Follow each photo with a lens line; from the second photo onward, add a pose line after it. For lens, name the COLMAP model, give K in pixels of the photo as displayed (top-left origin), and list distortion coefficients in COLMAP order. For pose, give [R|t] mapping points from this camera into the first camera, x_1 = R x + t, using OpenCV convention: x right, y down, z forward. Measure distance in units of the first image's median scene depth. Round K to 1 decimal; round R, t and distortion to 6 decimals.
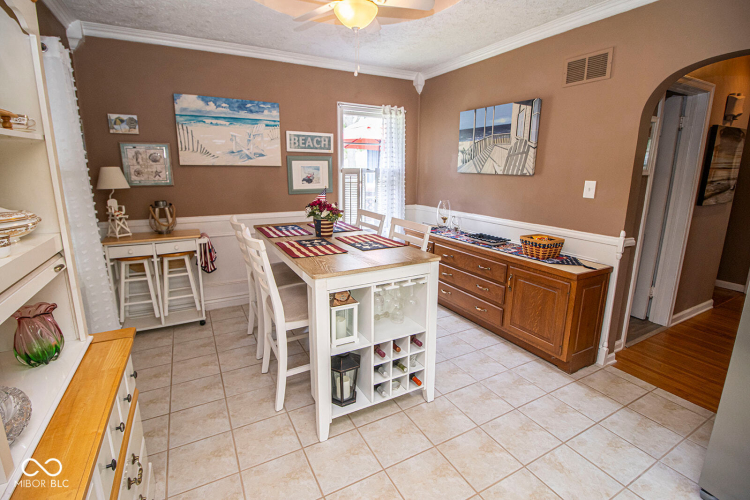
lens RADIAL K [[350.2, 0, 373.8], [0, 350.2, 239.2], [0, 0, 1]] dist [0.000152, -0.014443]
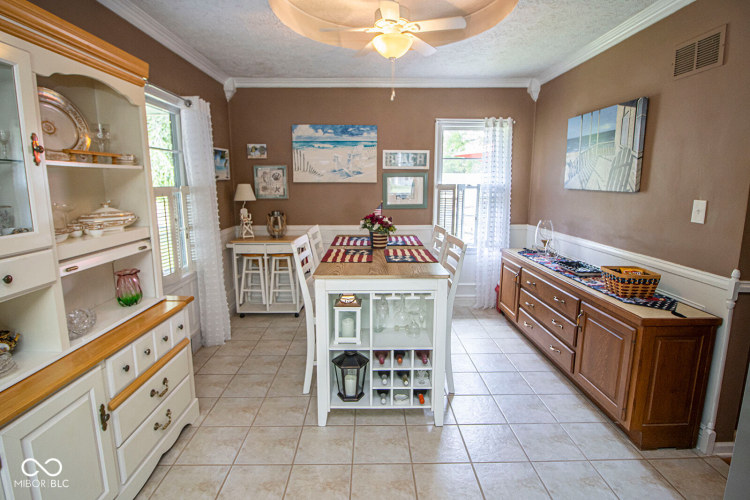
lens RADIAL K [[375.9, 0, 372.3], [0, 375.9, 239.6], [0, 0, 1]] dist [0.002143, -0.019056]
pose [[0.884349, 0.063164, -0.462534, 0.319110], [-0.087495, 0.995673, -0.031317, 0.003056], [0.458554, 0.068164, 0.886048, -0.020779]]
